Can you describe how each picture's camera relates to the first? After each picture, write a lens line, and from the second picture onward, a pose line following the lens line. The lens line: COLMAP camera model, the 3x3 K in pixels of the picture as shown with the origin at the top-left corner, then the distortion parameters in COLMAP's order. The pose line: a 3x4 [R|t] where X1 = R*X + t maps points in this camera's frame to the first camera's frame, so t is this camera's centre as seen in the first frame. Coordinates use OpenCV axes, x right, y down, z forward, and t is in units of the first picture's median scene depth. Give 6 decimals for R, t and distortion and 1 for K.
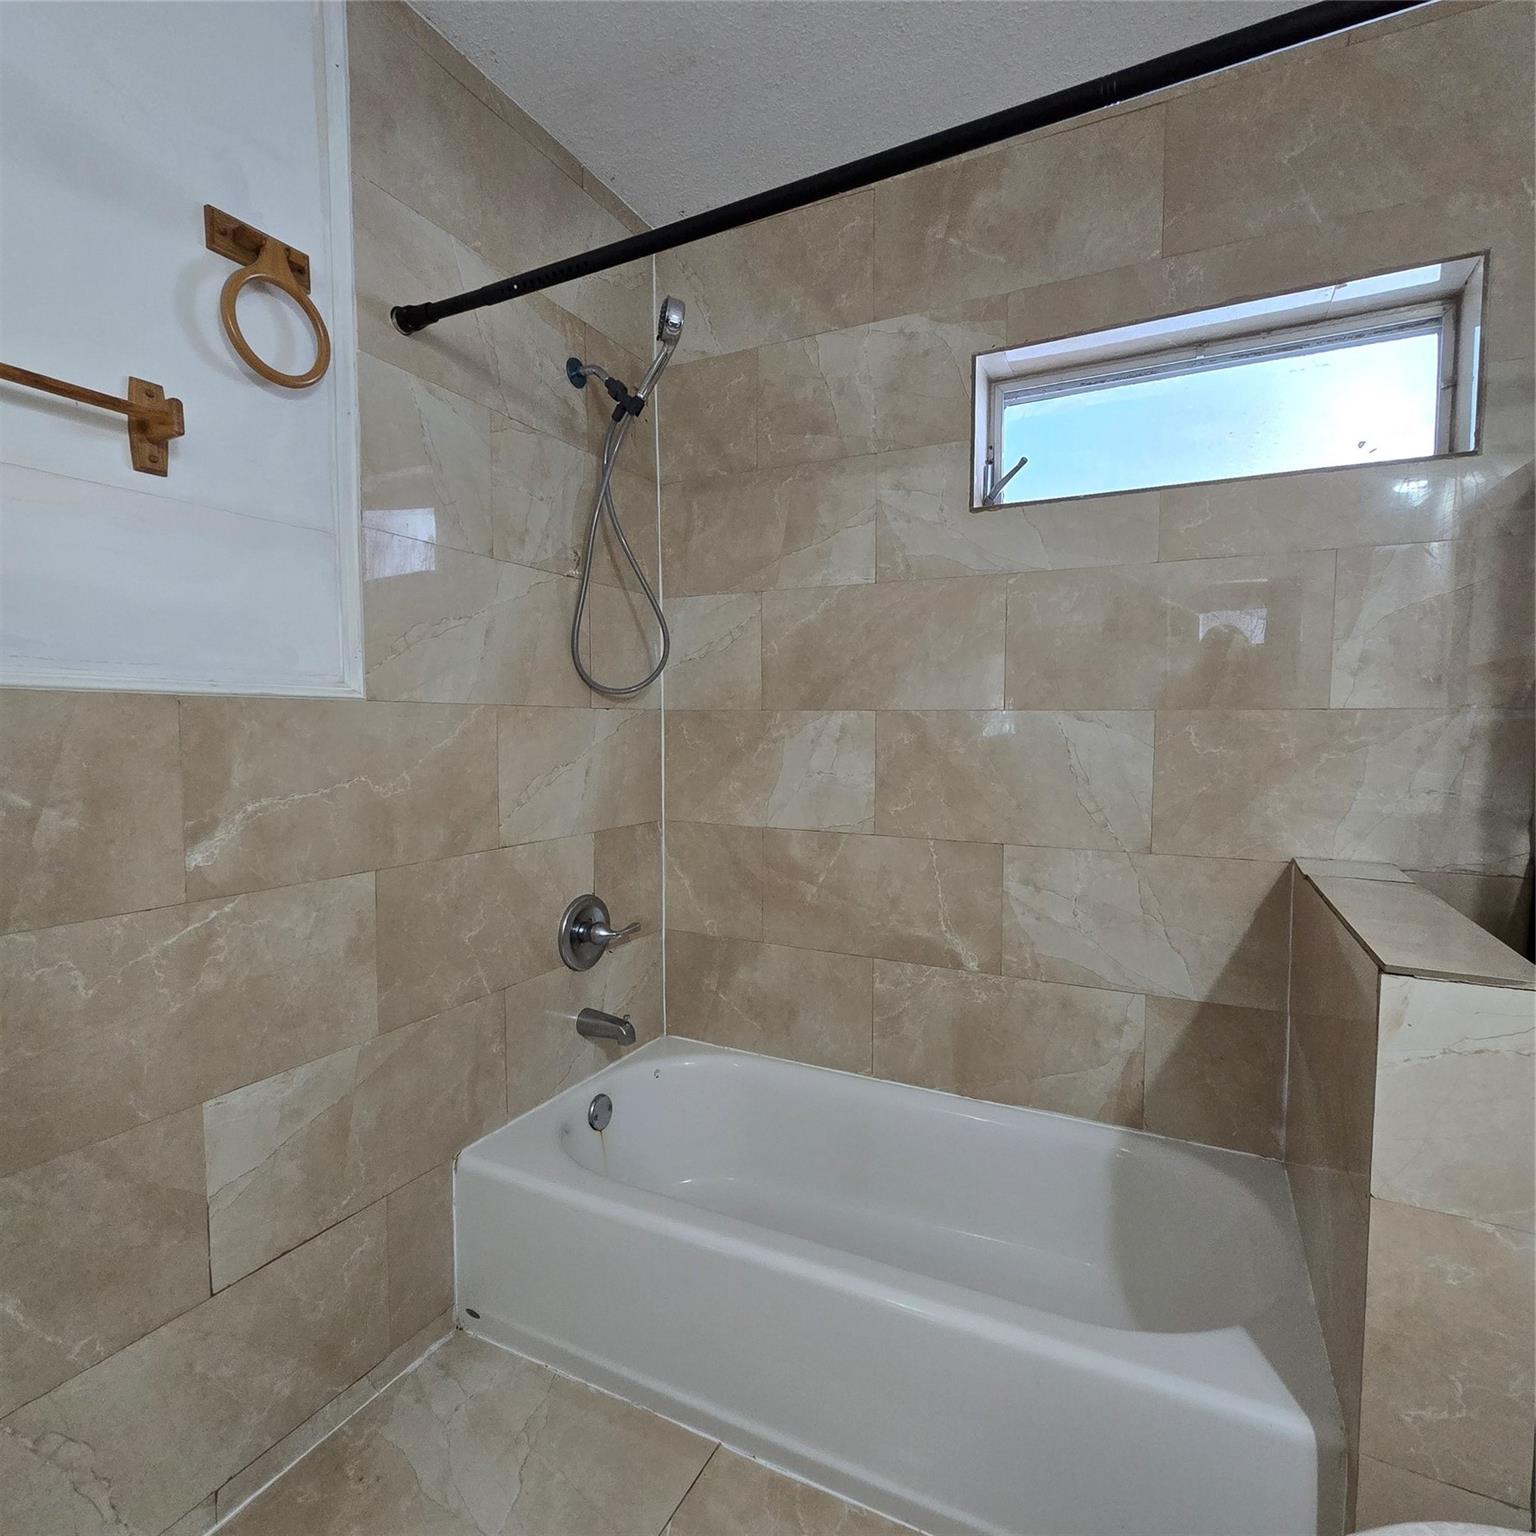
lens RADIAL K [[836.3, 0, 770.1], [0, 836.3, 768.5], [0, 0, 1]] dist [-0.007172, 0.001692]
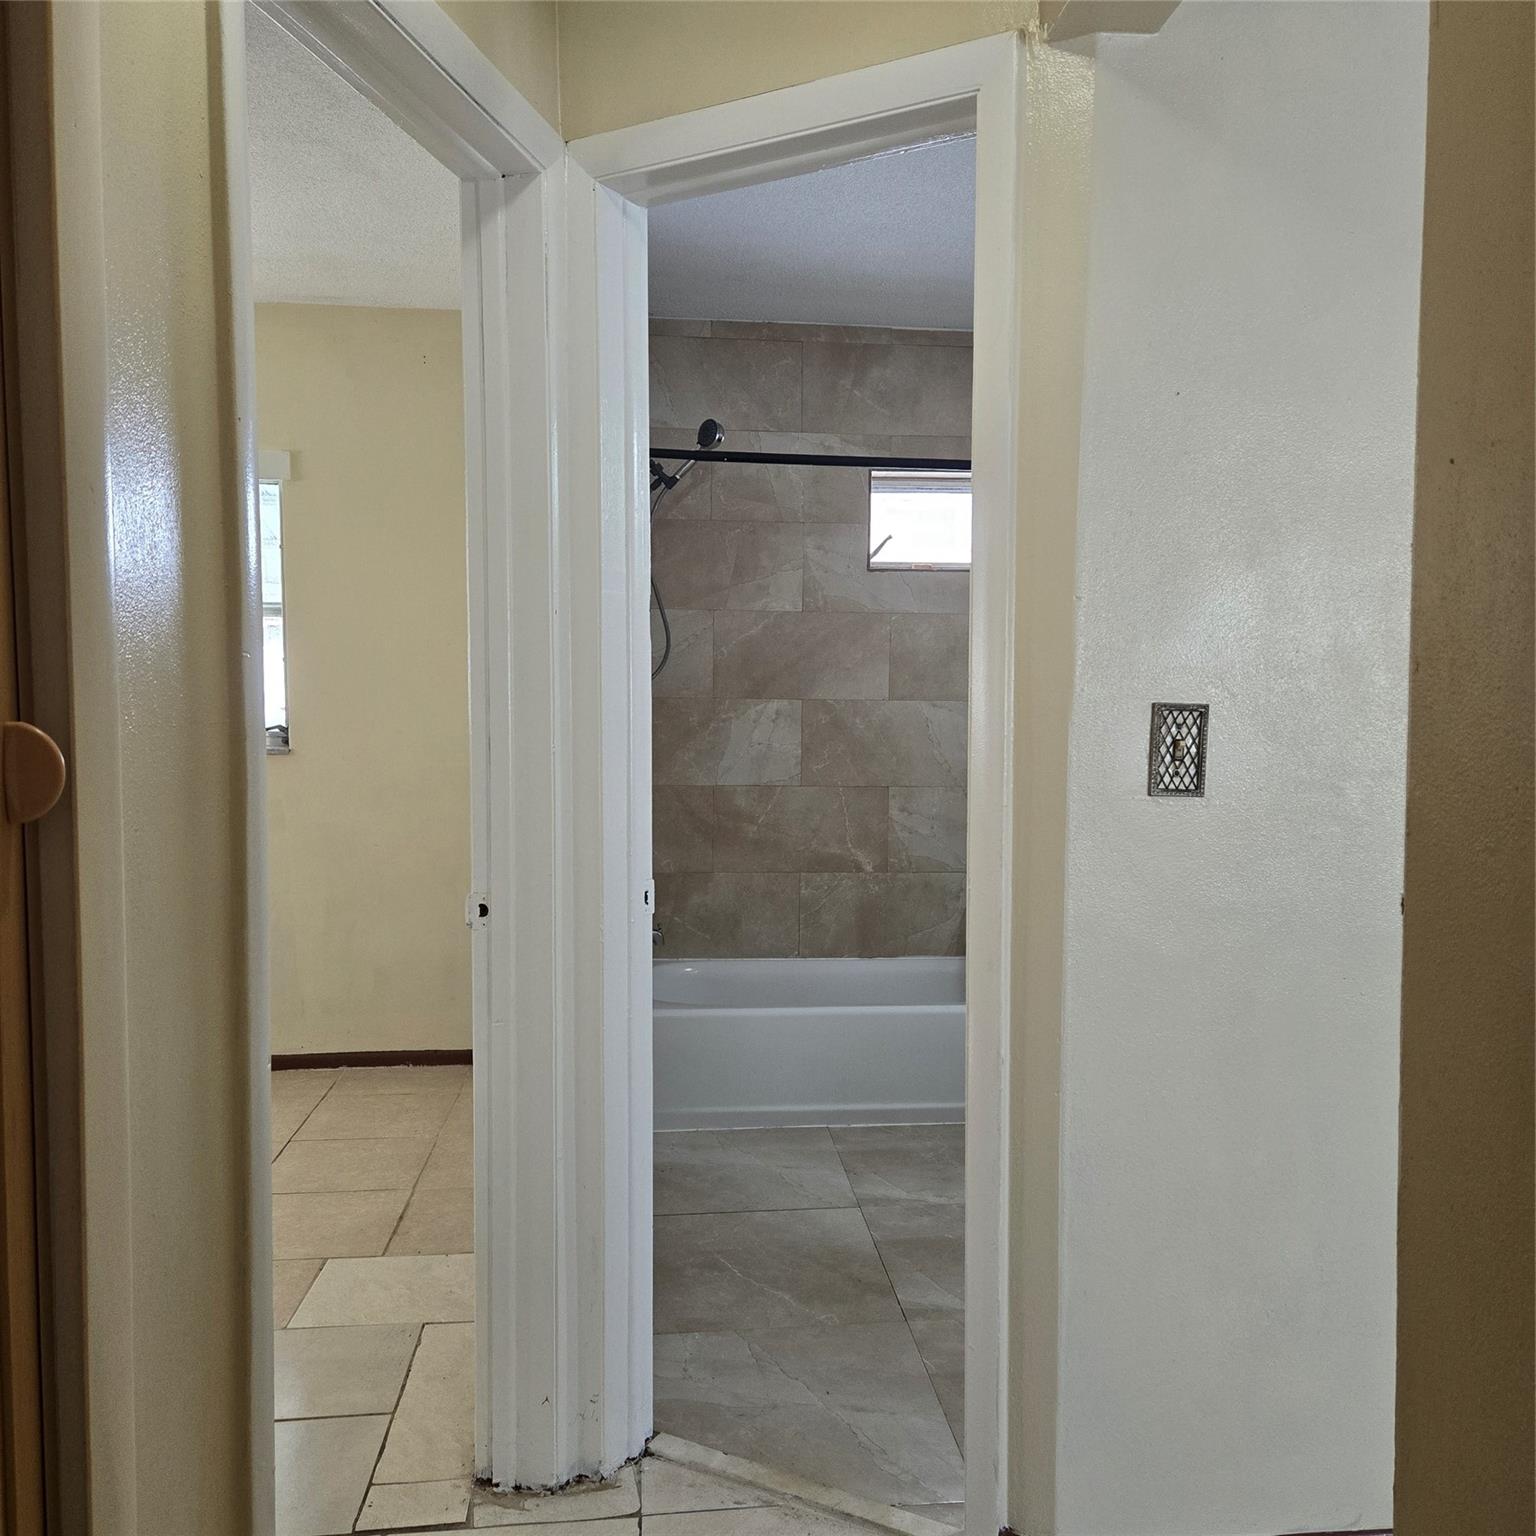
lens RADIAL K [[1383.4, 0, 770.7], [0, 1383.4, 770.0], [0, 0, 1]] dist [0.066974, -0.046956]
pose [[0.852408, -0.021733, 0.522425, -1.167000], [0.022130, 0.999740, 0.005482, 0.038059], [-0.522409, 0.006889, 0.852667, -1.004980]]
